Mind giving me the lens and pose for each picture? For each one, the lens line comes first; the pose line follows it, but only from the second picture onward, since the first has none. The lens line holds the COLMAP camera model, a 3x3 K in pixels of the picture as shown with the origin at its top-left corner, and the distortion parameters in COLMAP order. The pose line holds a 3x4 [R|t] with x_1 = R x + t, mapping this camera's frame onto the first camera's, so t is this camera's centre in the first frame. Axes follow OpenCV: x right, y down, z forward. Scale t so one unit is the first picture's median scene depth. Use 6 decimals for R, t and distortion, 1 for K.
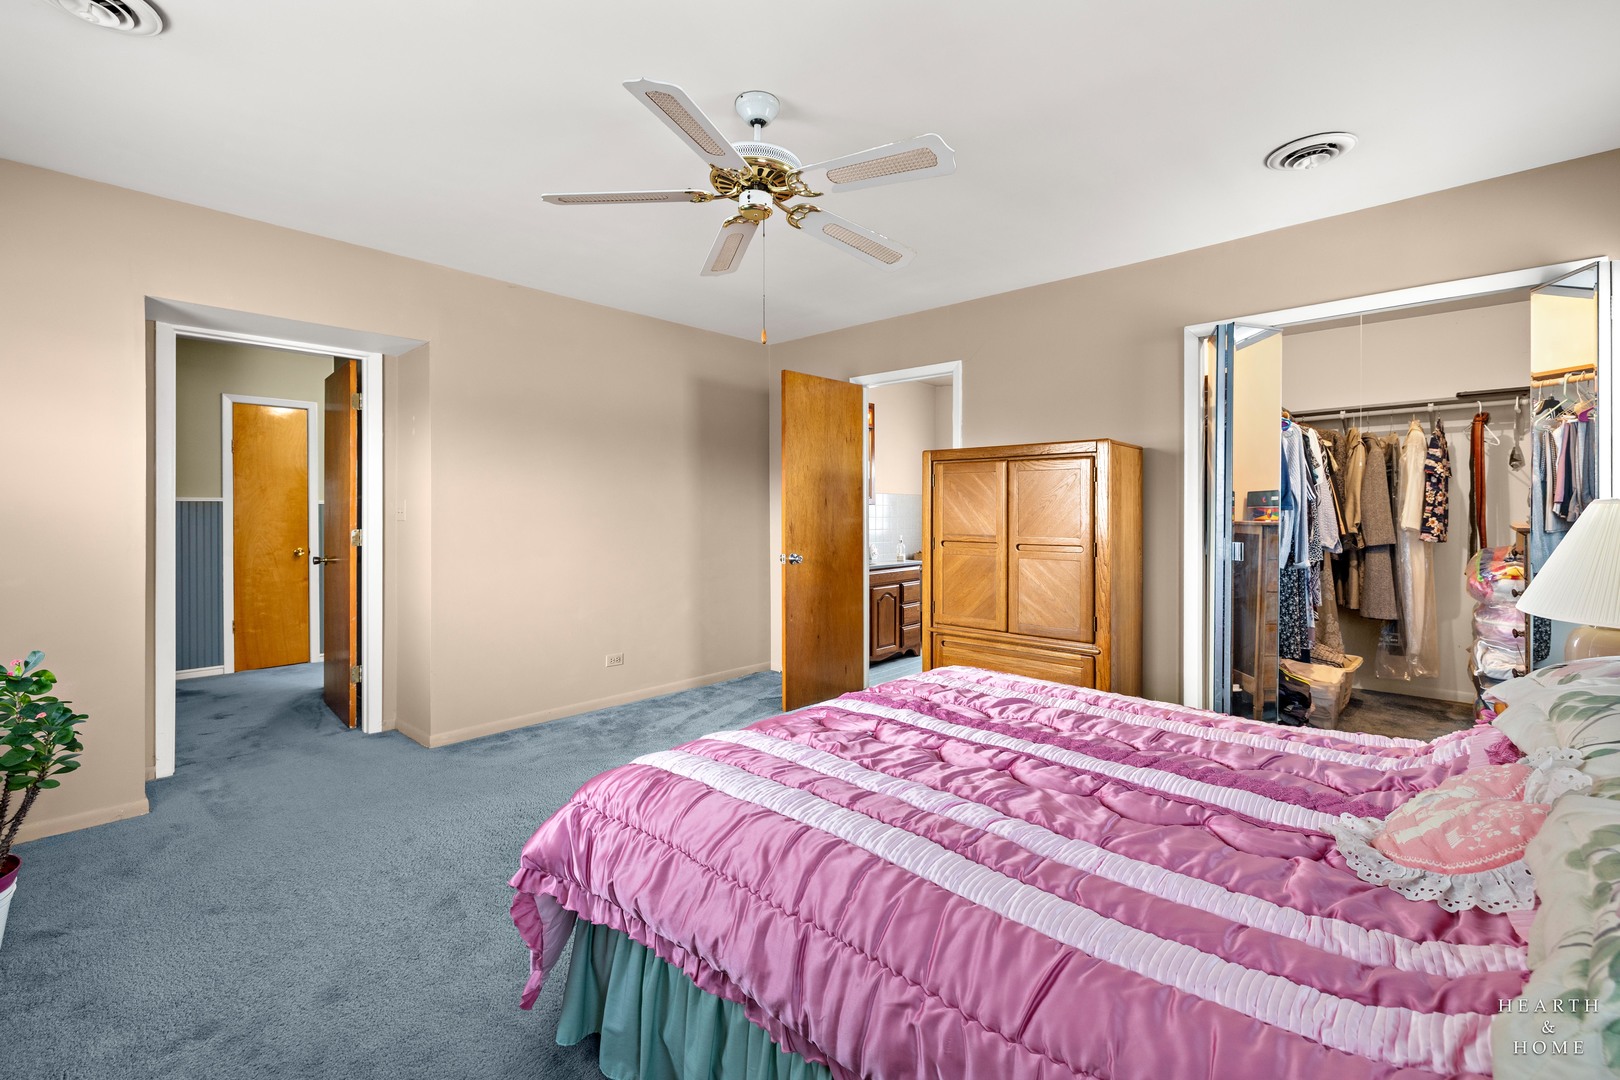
lens RADIAL K [[688.4, 0, 812.5], [0, 688.4, 514.4], [0, 0, 1]] dist [0.000003, 0.000023]
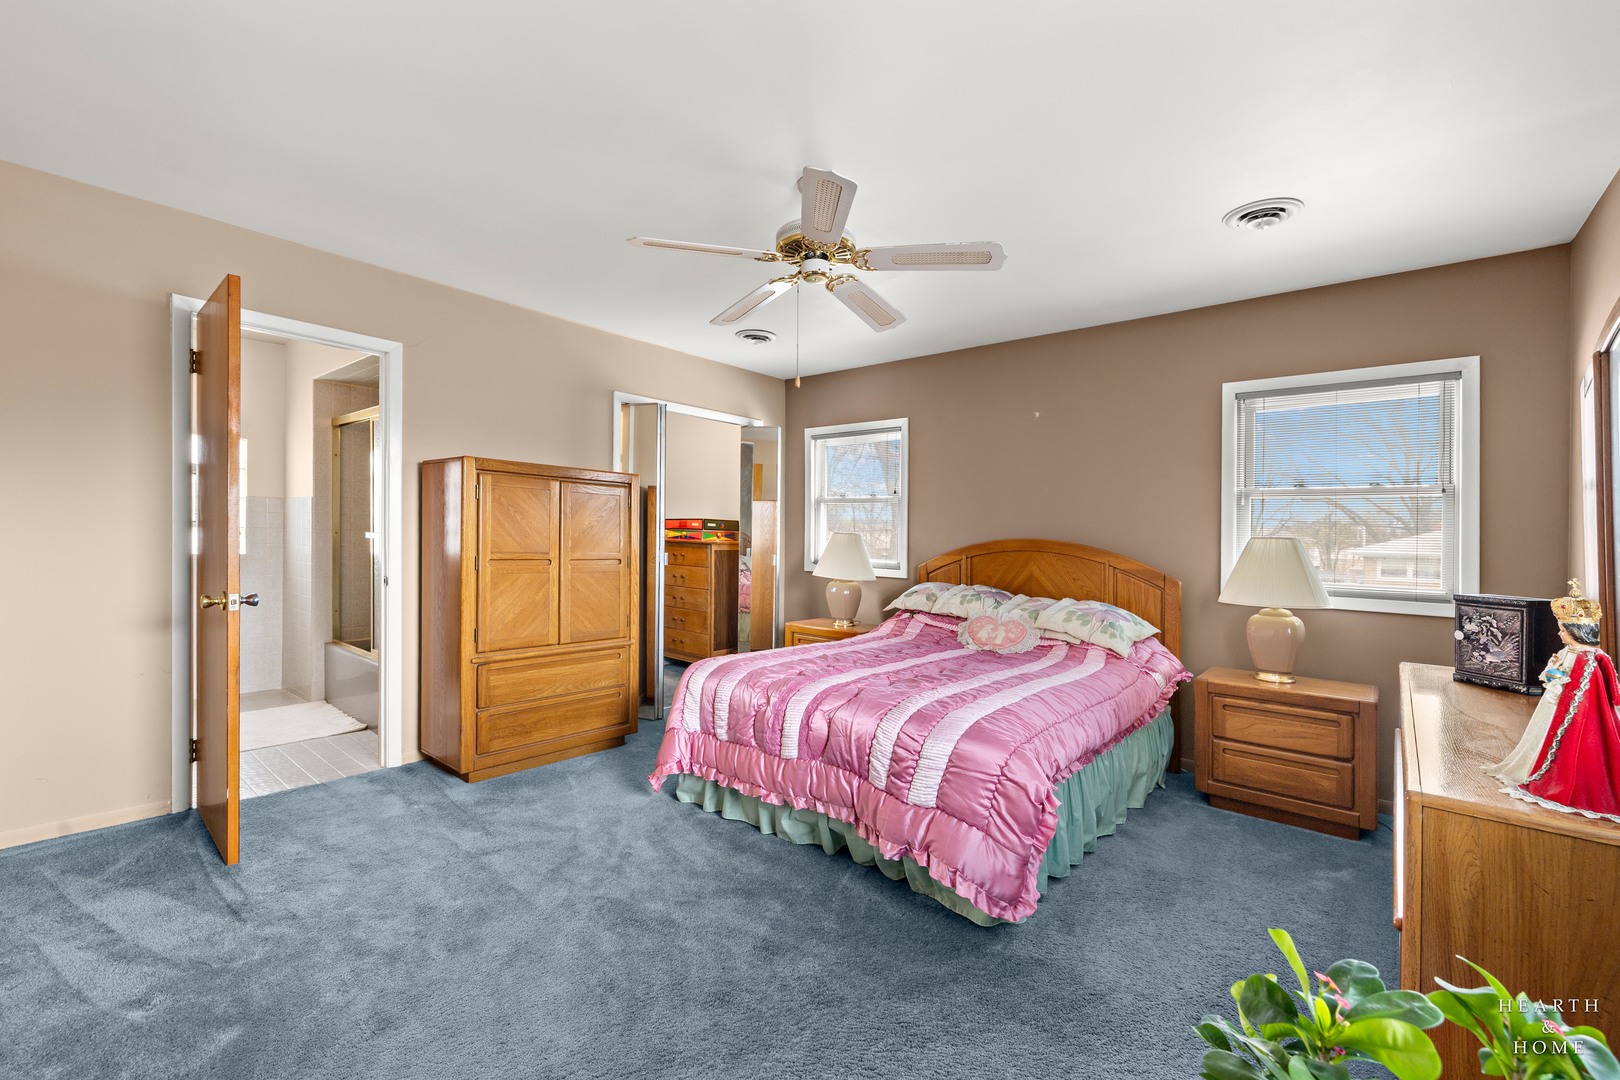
lens RADIAL K [[688.4, 0, 812.5], [0, 688.4, 514.4], [0, 0, 1]] dist [0.000003, 0.000023]
pose [[-0.026281, 0.029151, 0.999229, -0.782670], [-0.011805, 0.999496, -0.029470, 0.000550], [-0.999585, -0.012571, -0.025924, 0.640766]]
